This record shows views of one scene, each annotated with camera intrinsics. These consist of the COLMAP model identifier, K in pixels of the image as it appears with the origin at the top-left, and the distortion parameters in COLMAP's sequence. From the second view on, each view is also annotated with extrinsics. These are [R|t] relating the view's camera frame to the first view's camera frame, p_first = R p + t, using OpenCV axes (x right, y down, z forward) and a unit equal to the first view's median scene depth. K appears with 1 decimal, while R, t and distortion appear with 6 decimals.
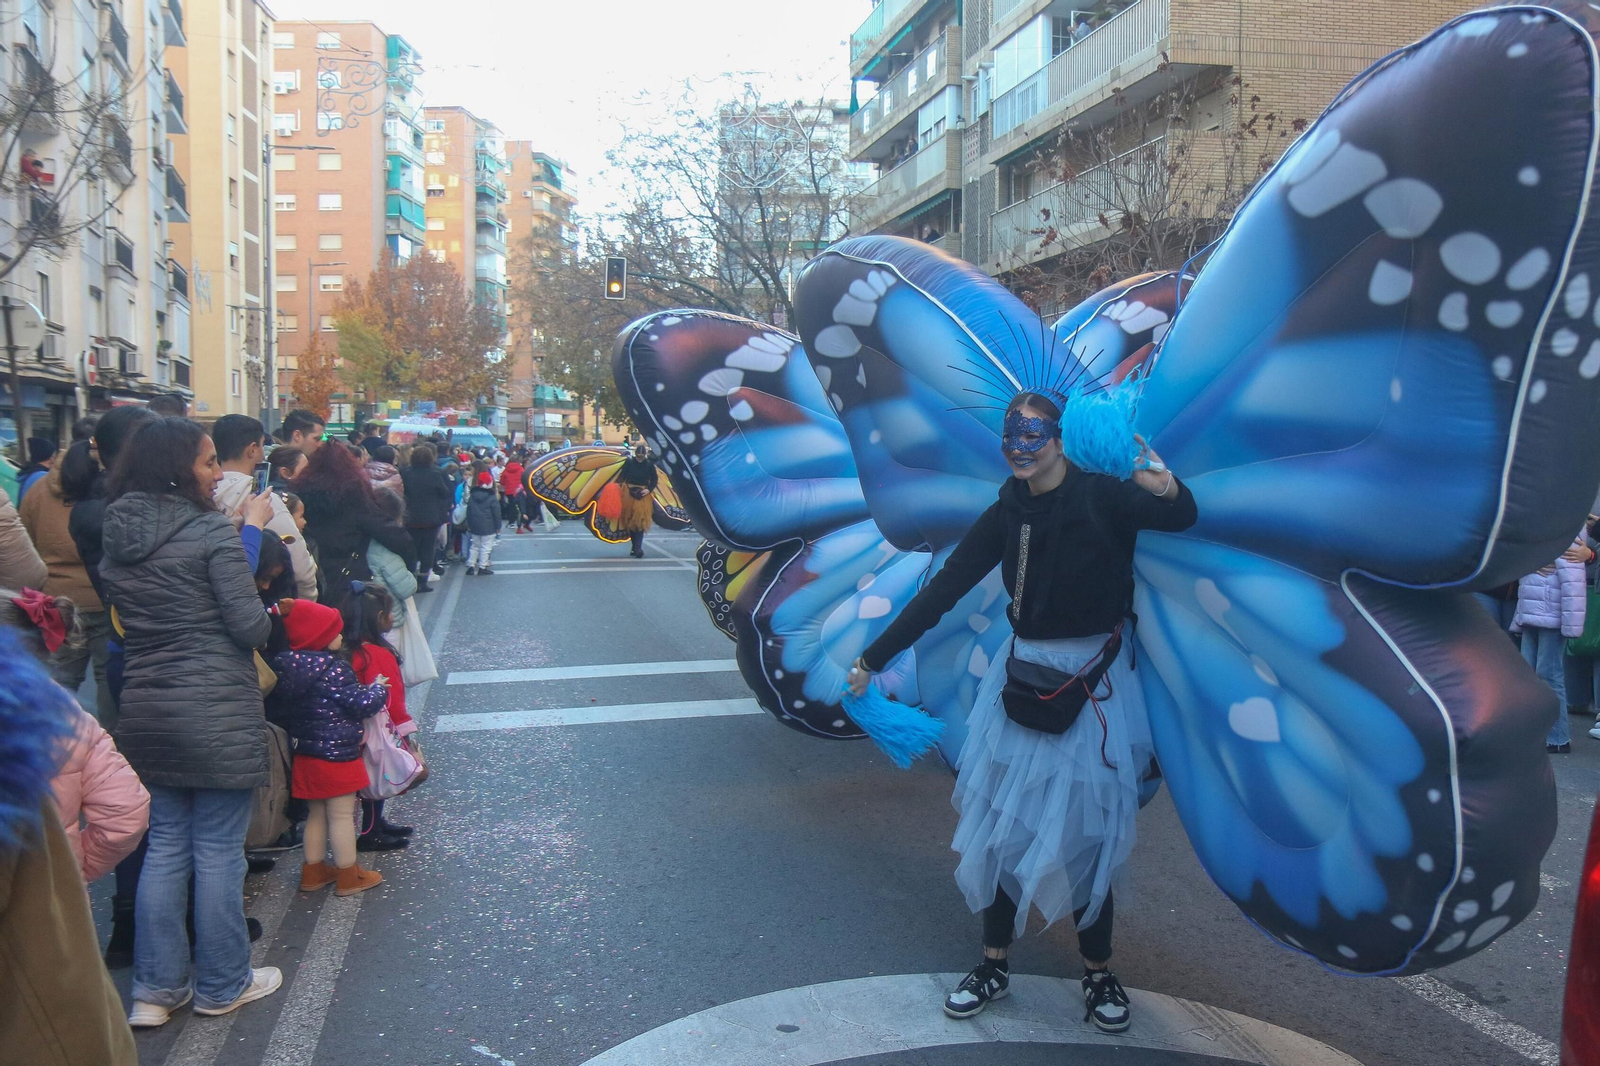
lens RADIAL K [[1370.3, 0, 833.2], [0, 1370.3, 534.9], [0, 0, 1]] dist [-0.116762, 0.180357]
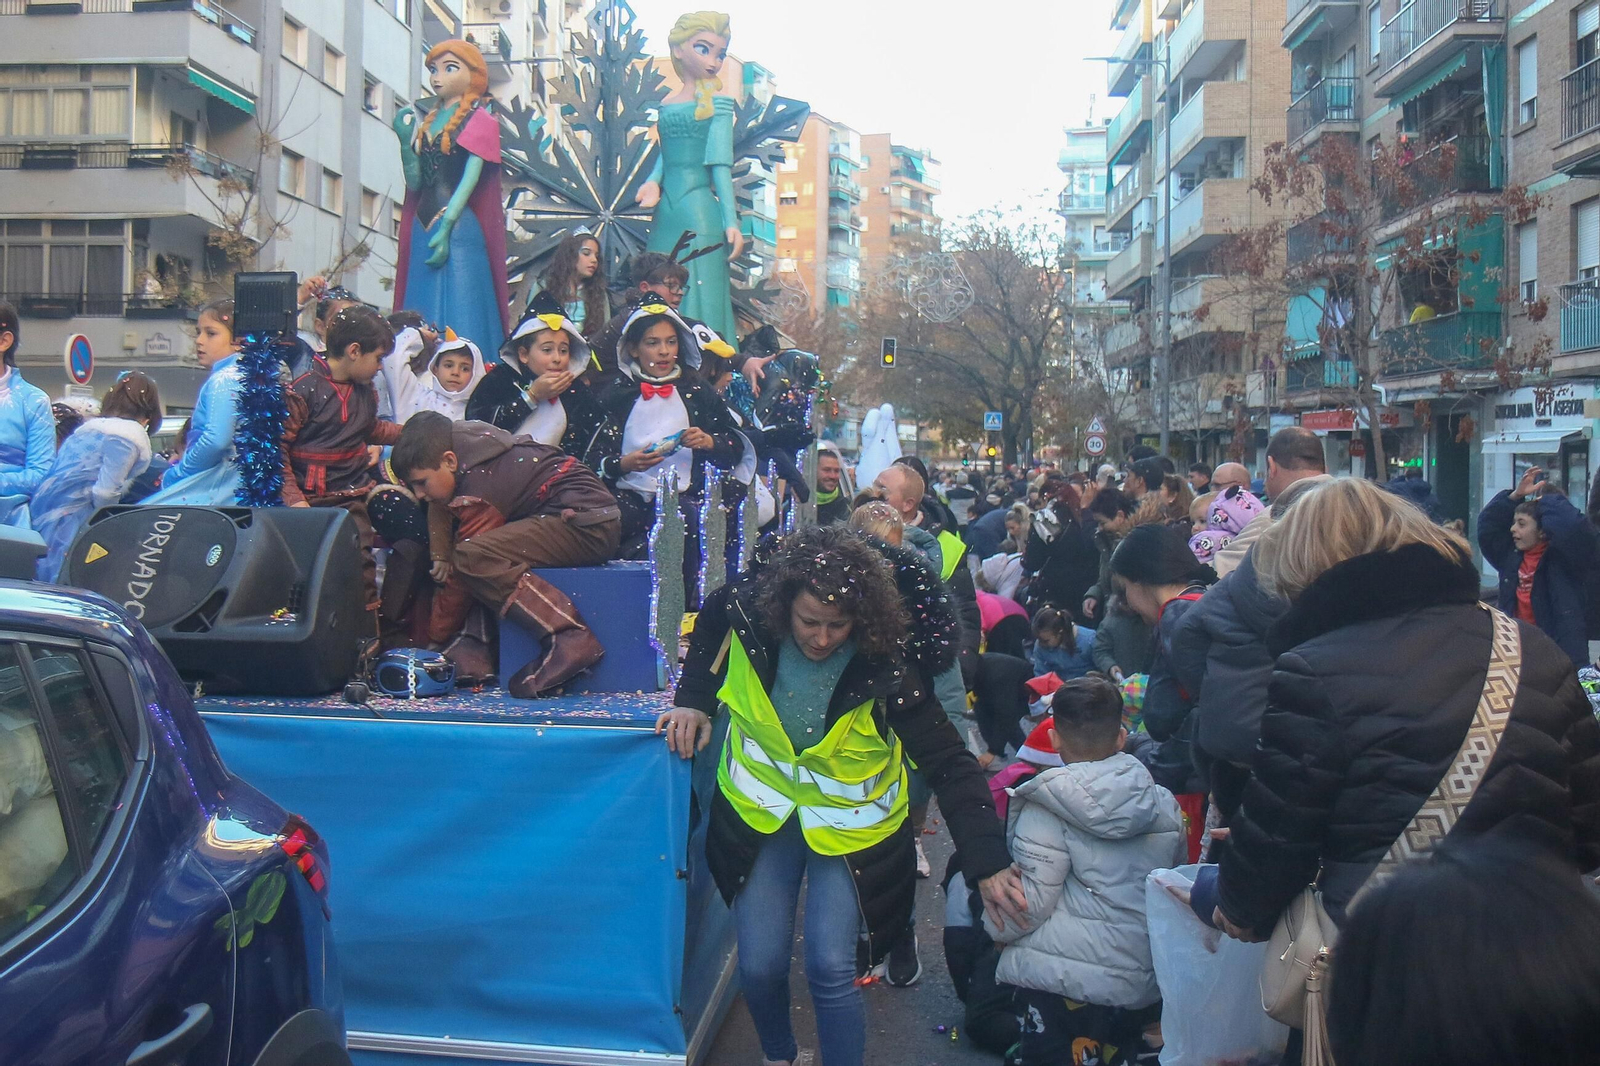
lens RADIAL K [[2037.3, 0, 800.0], [0, 2037.3, 533.0], [0, 0, 1]] dist [-0.187192, -0.000081]
pose [[0.959004, 0.016407, -0.282916, 0.140300], [-0.023319, 0.999506, -0.021080, 0.019122], [0.282430, 0.026813, 0.958913, -0.419337]]
